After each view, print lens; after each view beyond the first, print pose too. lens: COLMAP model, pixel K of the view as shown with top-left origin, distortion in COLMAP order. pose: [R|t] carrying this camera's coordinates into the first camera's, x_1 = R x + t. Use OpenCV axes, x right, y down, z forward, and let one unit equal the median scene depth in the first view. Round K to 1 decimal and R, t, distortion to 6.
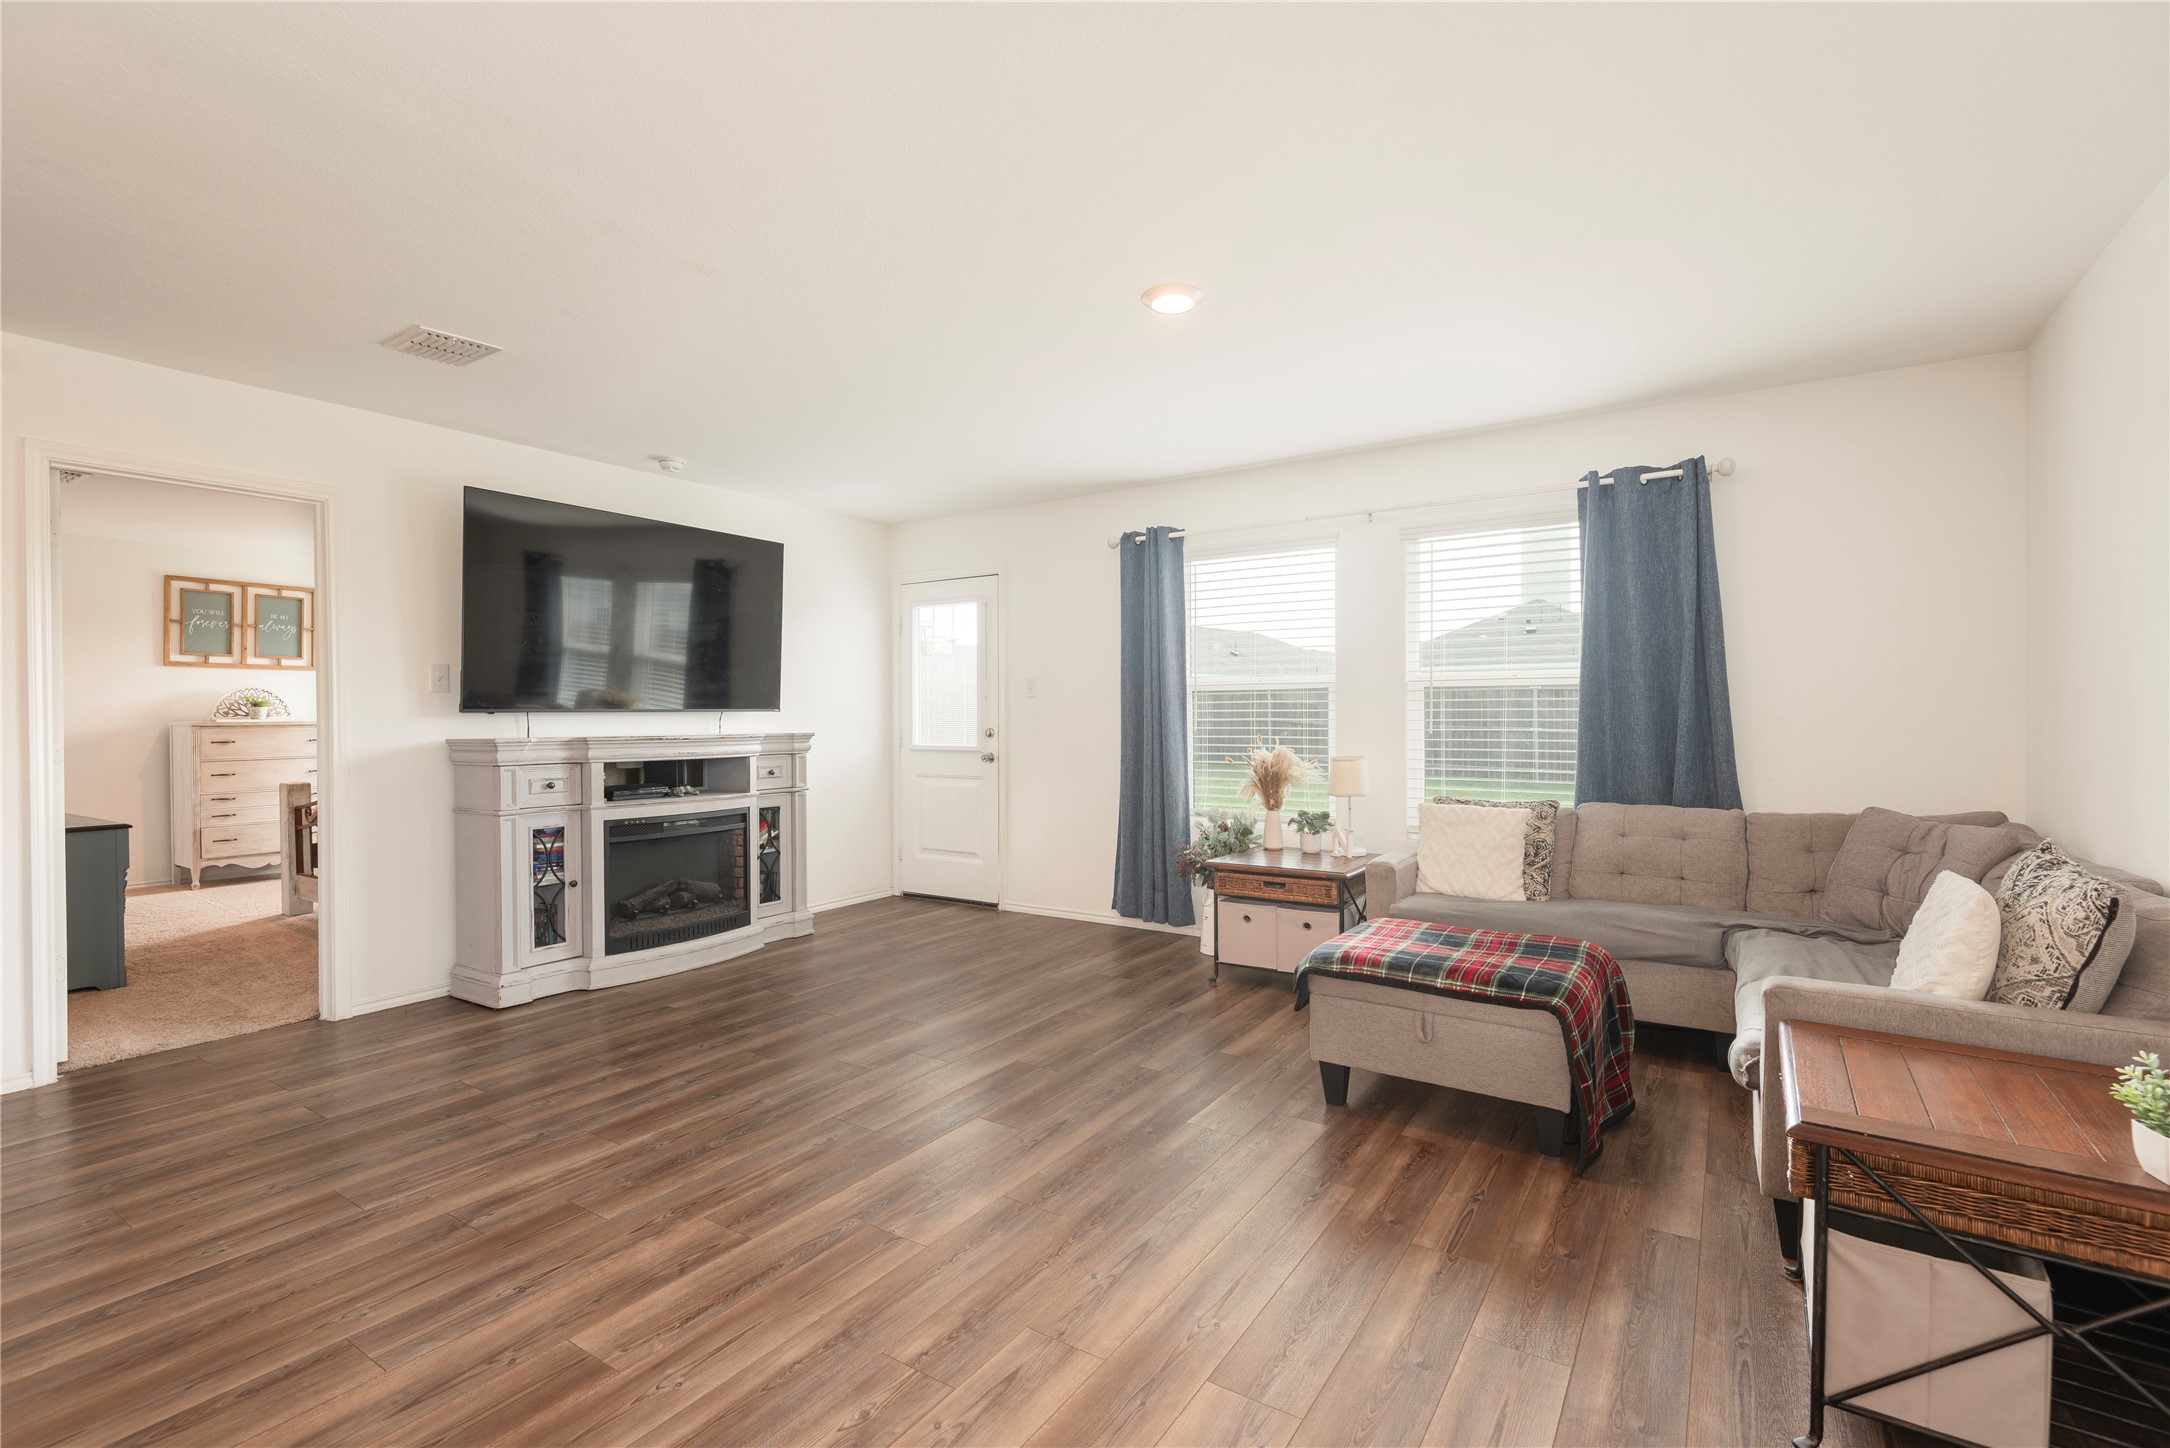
lens RADIAL K [[975.9, 0, 1079.6], [0, 975.9, 721.6], [0, 0, 1]] dist [0.036912, -0.023284]
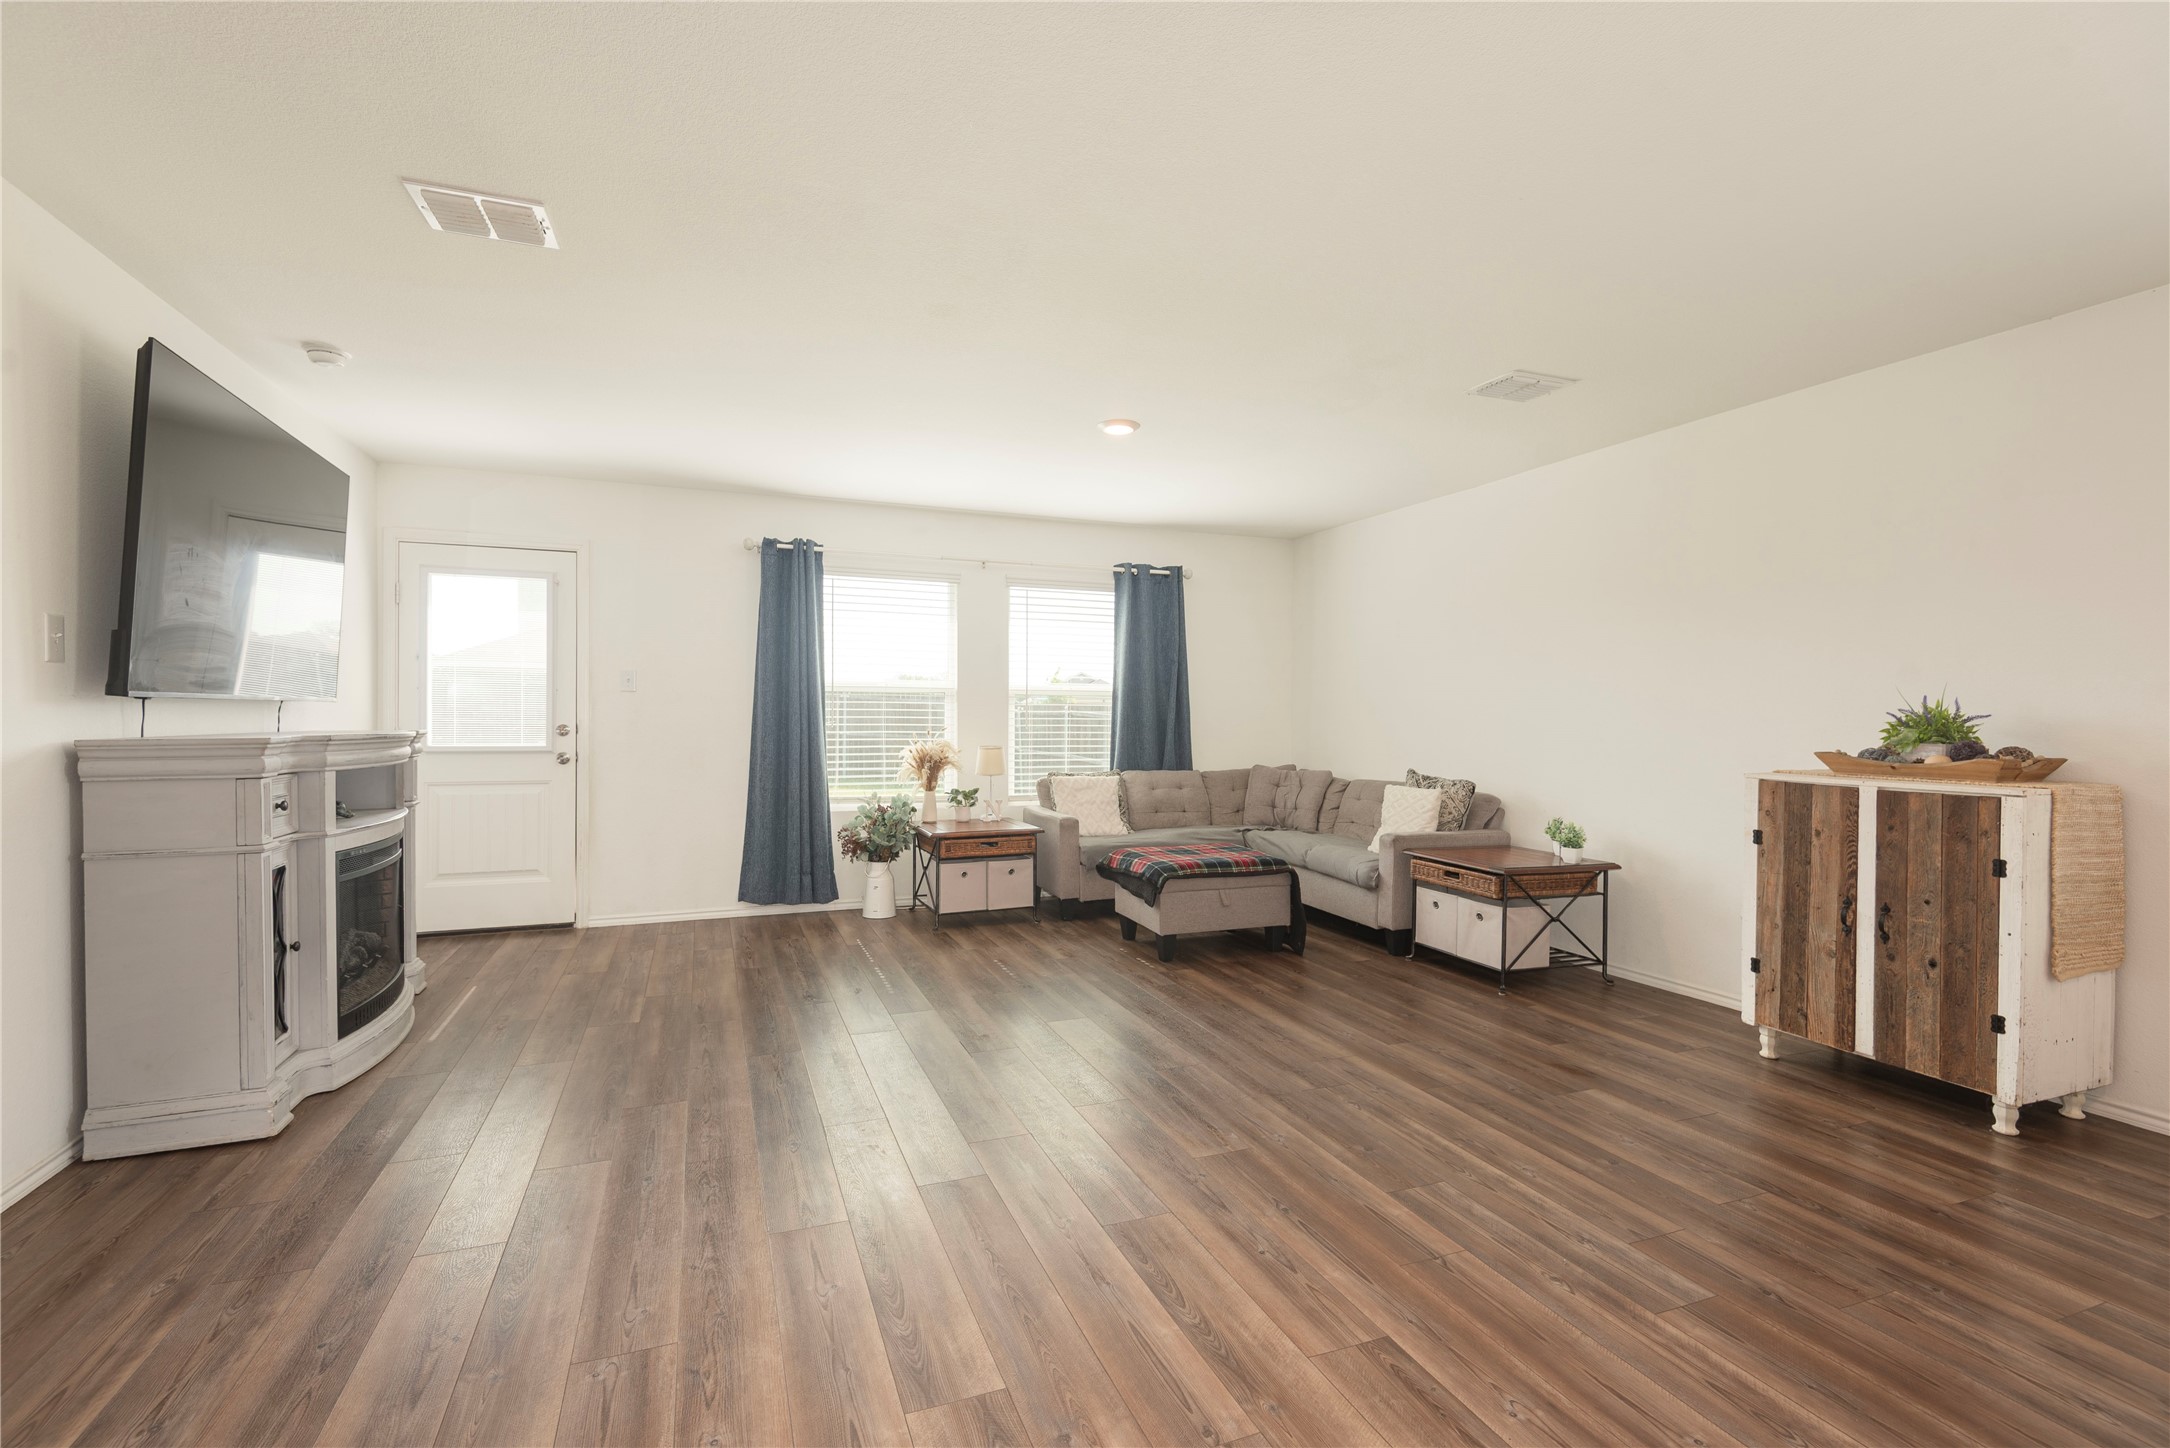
lens RADIAL K [[975.9, 0, 1079.6], [0, 975.9, 721.6], [0, 0, 1]] dist [0.036912, -0.023284]
pose [[0.574410, 0.004781, 0.818554, -0.829279], [-0.002594, 0.999989, -0.004021, 0.008862], [-0.818564, 0.000186, 0.574416, 0.162032]]
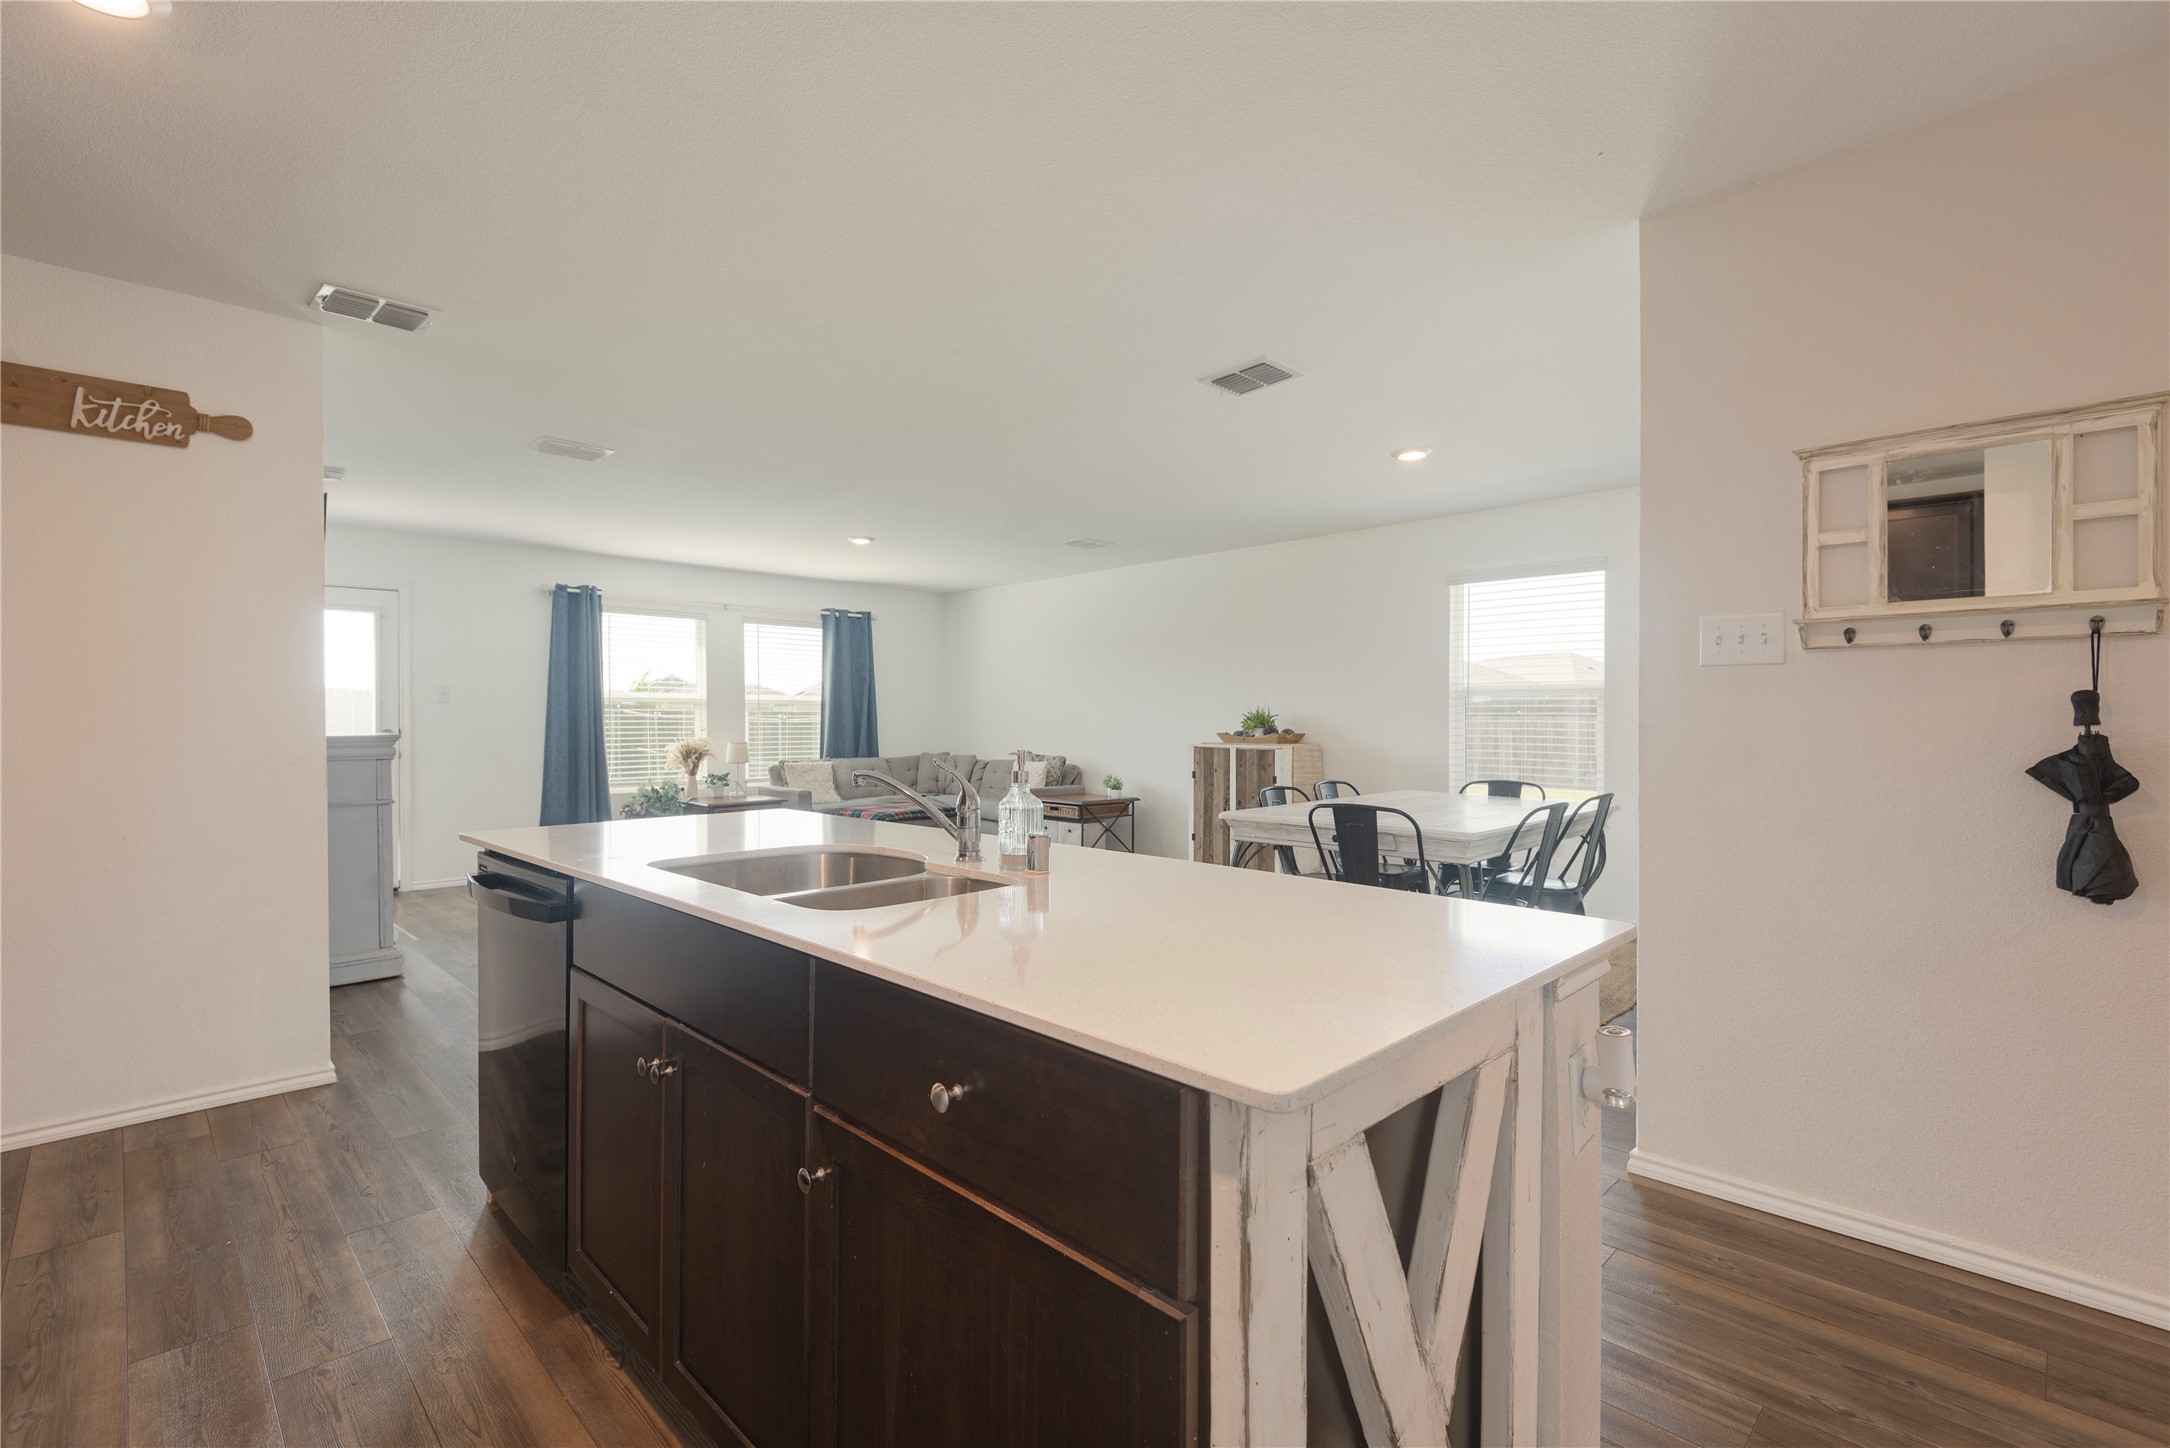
lens RADIAL K [[975.9, 0, 1079.6], [0, 975.9, 721.6], [0, 0, 1]] dist [0.036912, -0.023284]
pose [[0.204058, 0.004535, 0.978948, -1.537098], [0.009612, 0.999932, -0.006636, 0.019070], [-0.978912, 0.010764, 0.204000, 0.016300]]
